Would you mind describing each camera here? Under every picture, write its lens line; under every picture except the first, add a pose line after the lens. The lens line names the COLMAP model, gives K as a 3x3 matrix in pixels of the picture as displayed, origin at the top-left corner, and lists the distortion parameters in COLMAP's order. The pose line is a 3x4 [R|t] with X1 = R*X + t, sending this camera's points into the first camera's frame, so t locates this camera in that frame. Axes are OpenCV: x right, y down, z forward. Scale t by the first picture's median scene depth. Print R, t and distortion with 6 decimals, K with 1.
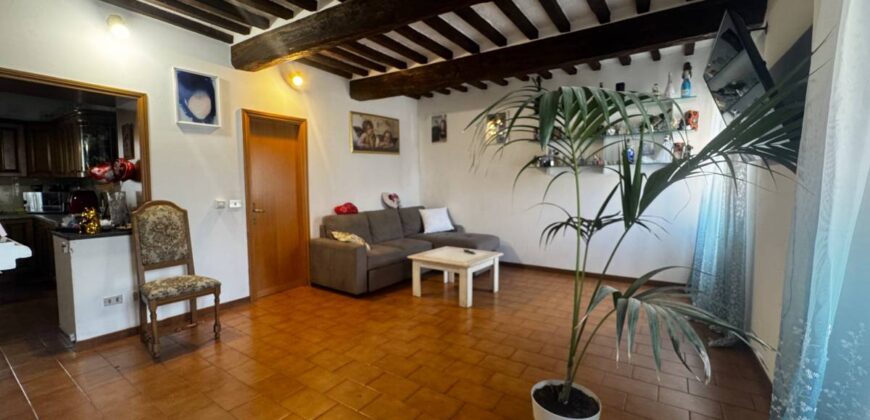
lens RADIAL K [[349.2, 0, 435.0], [0, 349.2, 210.0], [0, 0, 1]] dist [-0.000103, -0.000048]
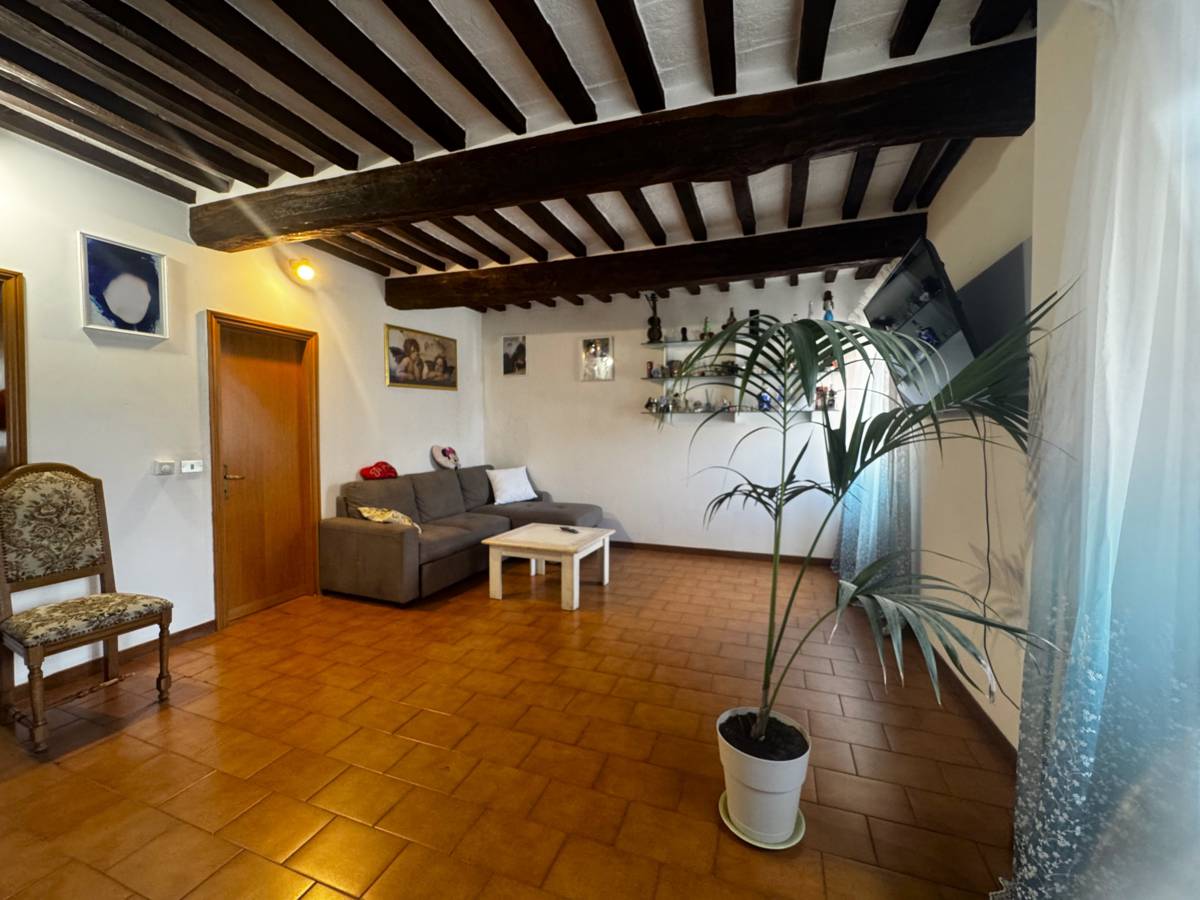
lens RADIAL K [[465.3, 0, 490.8], [0, 465.3, 438.6], [0, 0, 1]] dist [-0.001482, -0.000023]
pose [[0.971599, -0.001443, 0.236631, -0.277121], [0.009432, 0.999423, -0.032634, -0.036699], [-0.236447, 0.033939, 0.971051, 0.107311]]
